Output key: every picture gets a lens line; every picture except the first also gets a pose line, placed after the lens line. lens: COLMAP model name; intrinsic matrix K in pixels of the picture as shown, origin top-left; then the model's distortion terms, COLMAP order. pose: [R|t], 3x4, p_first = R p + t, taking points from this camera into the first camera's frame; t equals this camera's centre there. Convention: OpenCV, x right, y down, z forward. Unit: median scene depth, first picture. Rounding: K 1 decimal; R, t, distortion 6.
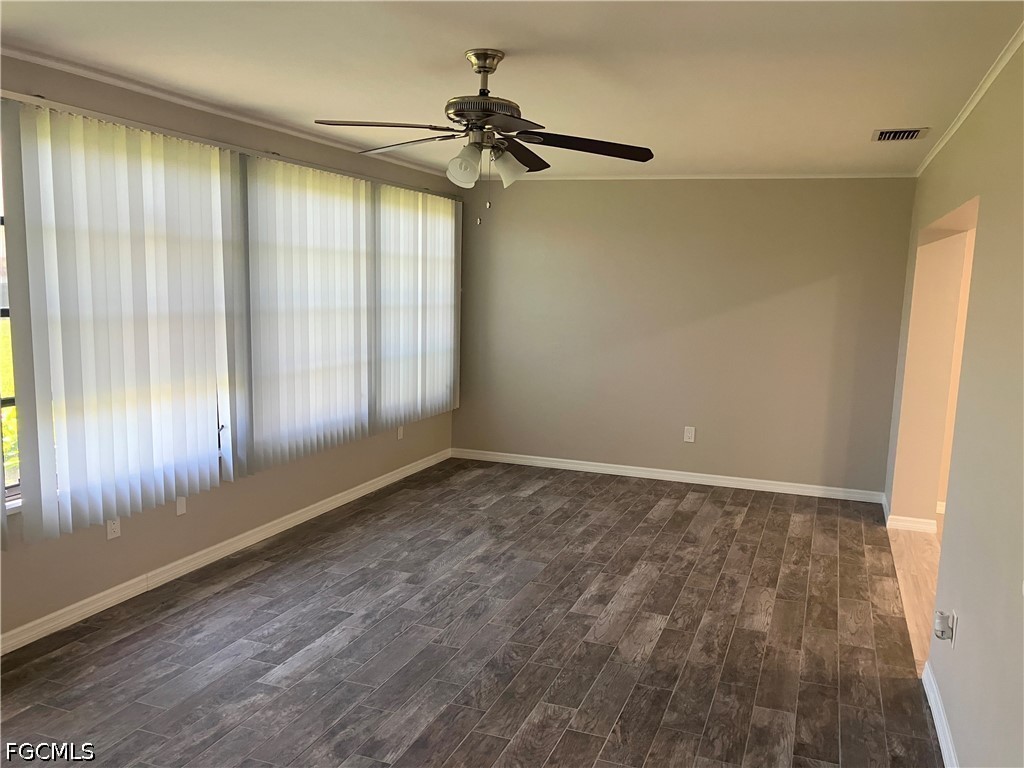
lens RADIAL K [[838.9, 0, 534.1], [0, 838.9, 383.0], [0, 0, 1]] dist [-0.001841, -0.001849]
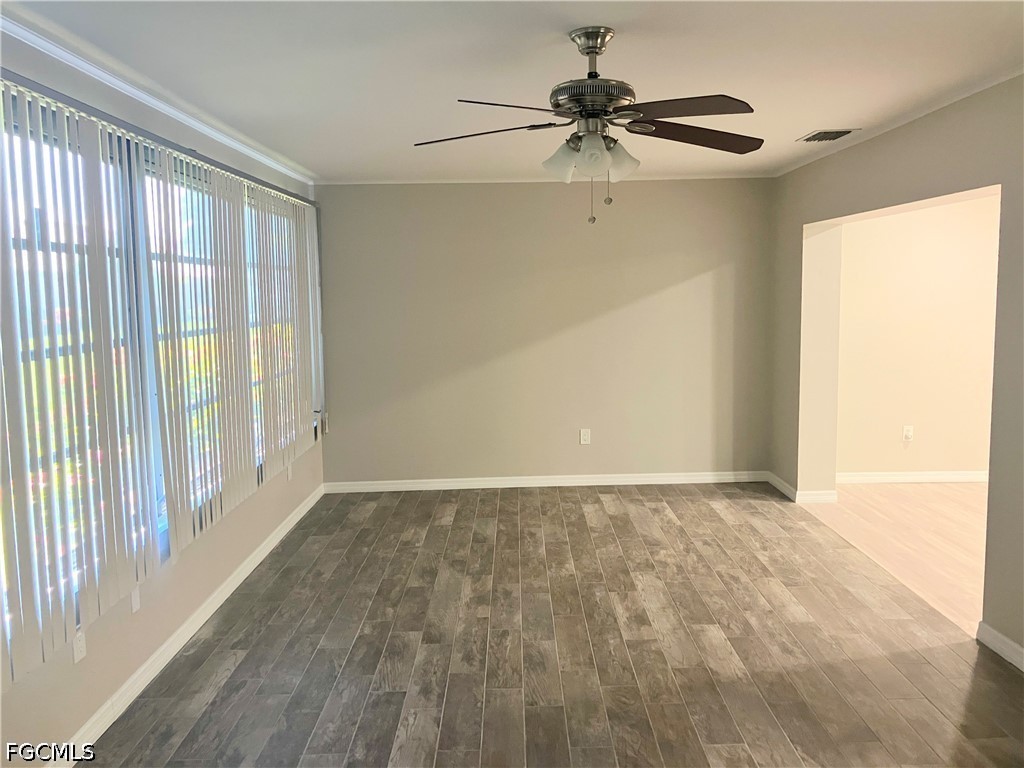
lens RADIAL K [[856.8, 0, 516.0], [0, 856.8, 350.9], [0, 0, 1]] dist [0.009148, 0.002862]
pose [[0.939774, -0.081749, 0.331877, -0.289285], [0.097126, 0.994820, -0.029982, -0.020351], [-0.327707, 0.060410, 0.942846, 0.110307]]
